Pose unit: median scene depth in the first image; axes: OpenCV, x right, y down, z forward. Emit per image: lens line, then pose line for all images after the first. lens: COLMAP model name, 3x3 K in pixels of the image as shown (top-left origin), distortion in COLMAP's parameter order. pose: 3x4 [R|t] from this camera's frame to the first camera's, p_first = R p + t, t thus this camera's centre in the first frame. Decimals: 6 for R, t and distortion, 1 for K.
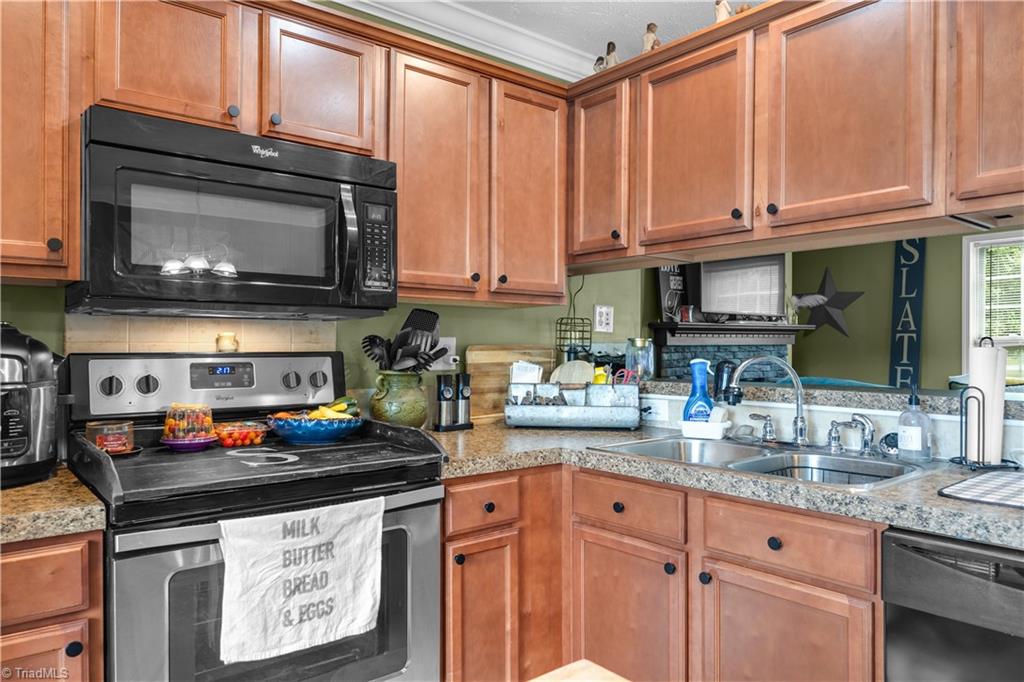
lens RADIAL K [[701.1, 0, 512.2], [0, 701.1, 351.6], [0, 0, 1]] dist [-0.000300, -0.000004]
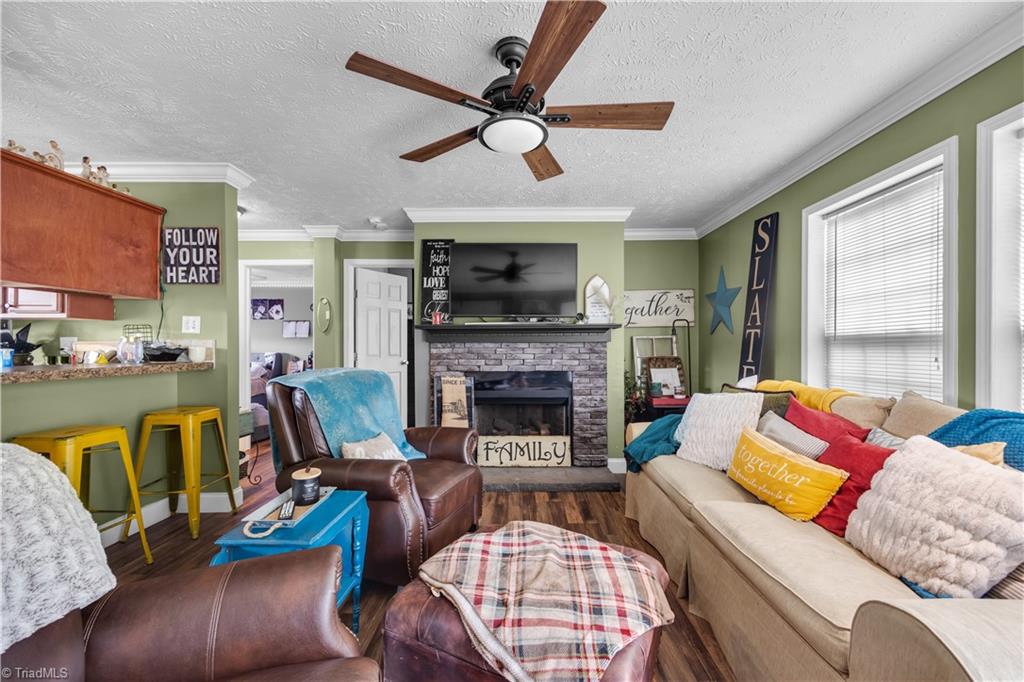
lens RADIAL K [[411.7, 0, 514.6], [0, 411.7, 347.2], [0, 0, 1]] dist [0.003119, 0.000157]
pose [[0.764840, 0.002525, -0.644216, 1.796381], [-0.006089, 0.999976, -0.003311, 0.002693], [0.644192, 0.006455, 0.764837, 1.054628]]
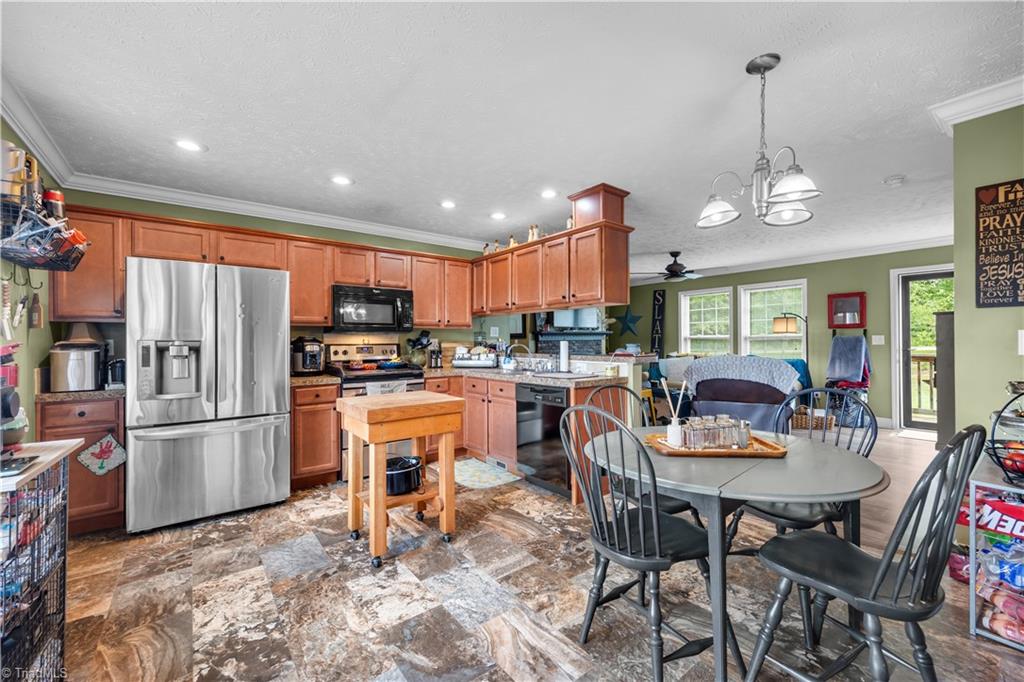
lens RADIAL K [[413.2, 0, 512.0], [0, 413.2, 341.0], [0, 0, 1]] dist [0.001152, 0.000009]
pose [[0.999569, -0.006660, -0.028585, 0.346860], [0.006433, 0.999947, -0.008032, 0.007153], [0.028637, 0.007844, 0.999559, -0.949685]]
